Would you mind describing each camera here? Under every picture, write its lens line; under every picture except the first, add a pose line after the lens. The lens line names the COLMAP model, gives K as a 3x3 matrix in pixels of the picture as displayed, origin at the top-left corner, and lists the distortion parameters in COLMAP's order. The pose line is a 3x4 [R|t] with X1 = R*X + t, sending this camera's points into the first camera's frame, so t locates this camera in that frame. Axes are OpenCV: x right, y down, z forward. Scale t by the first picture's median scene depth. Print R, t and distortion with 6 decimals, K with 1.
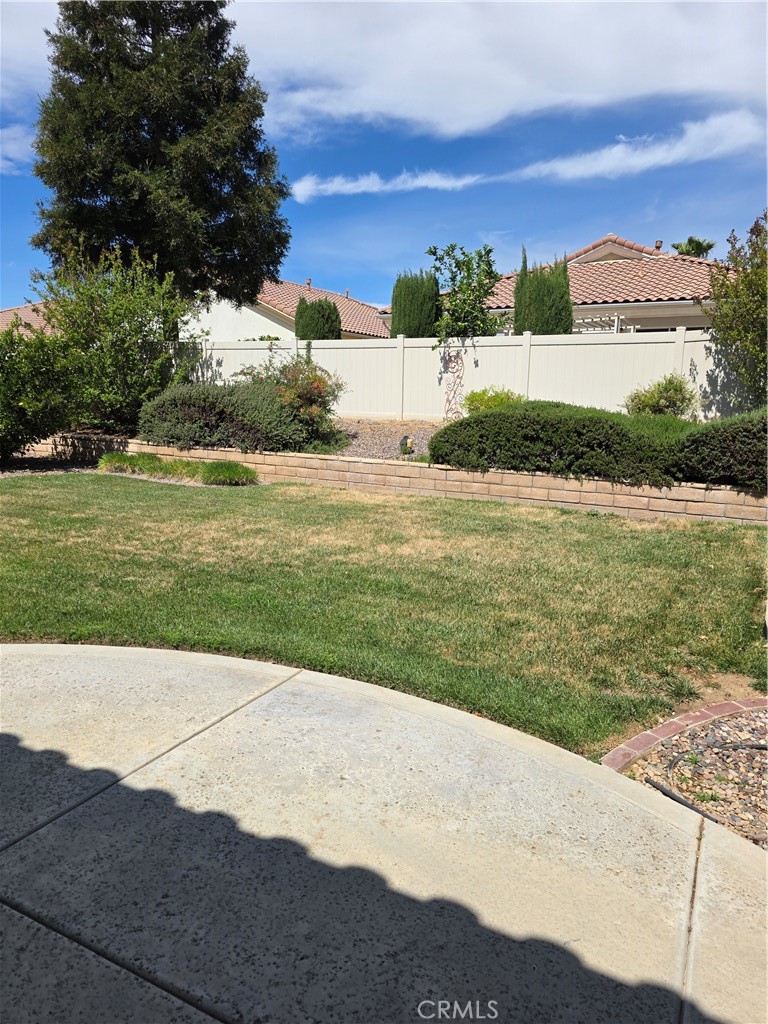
lens RADIAL K [[689.6, 0, 385.9], [0, 689.6, 512.5], [0, 0, 1]] dist [0.046017, -0.037554]
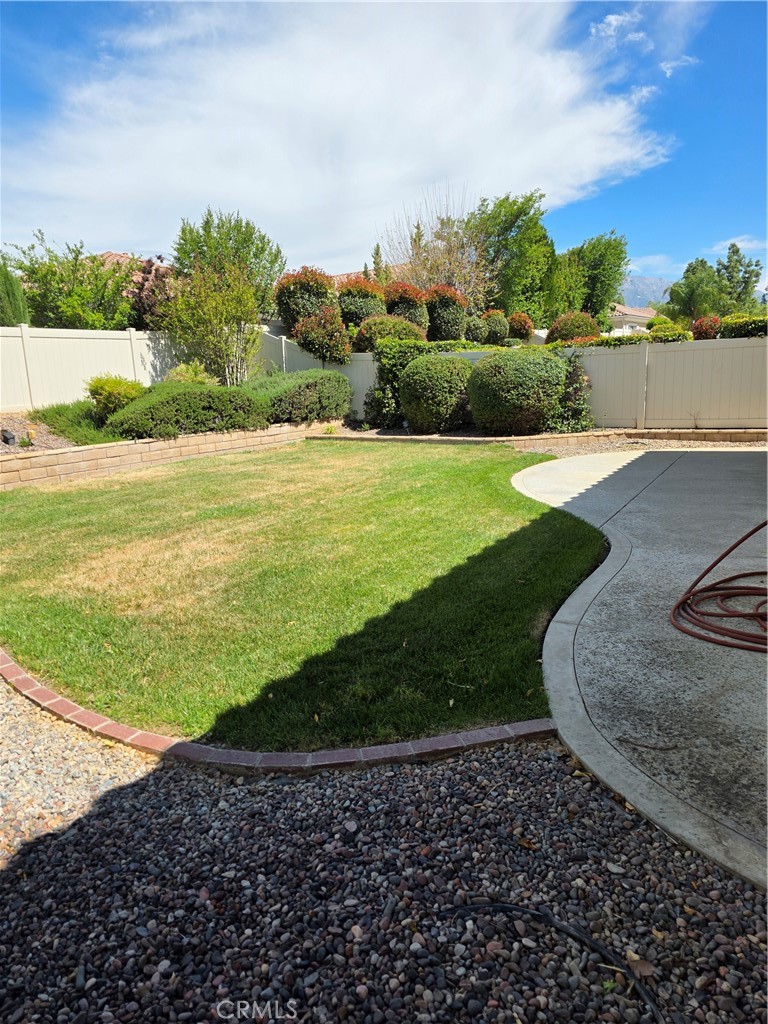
lens RADIAL K [[689.6, 0, 384.2], [0, 689.6, 515.0], [0, 0, 1]] dist [0.046017, -0.037554]
pose [[0.045857, -0.214884, 0.975562, -1.209994], [0.209131, 0.957014, 0.200968, -0.108203], [-0.976812, 0.194805, 0.088824, 0.573231]]
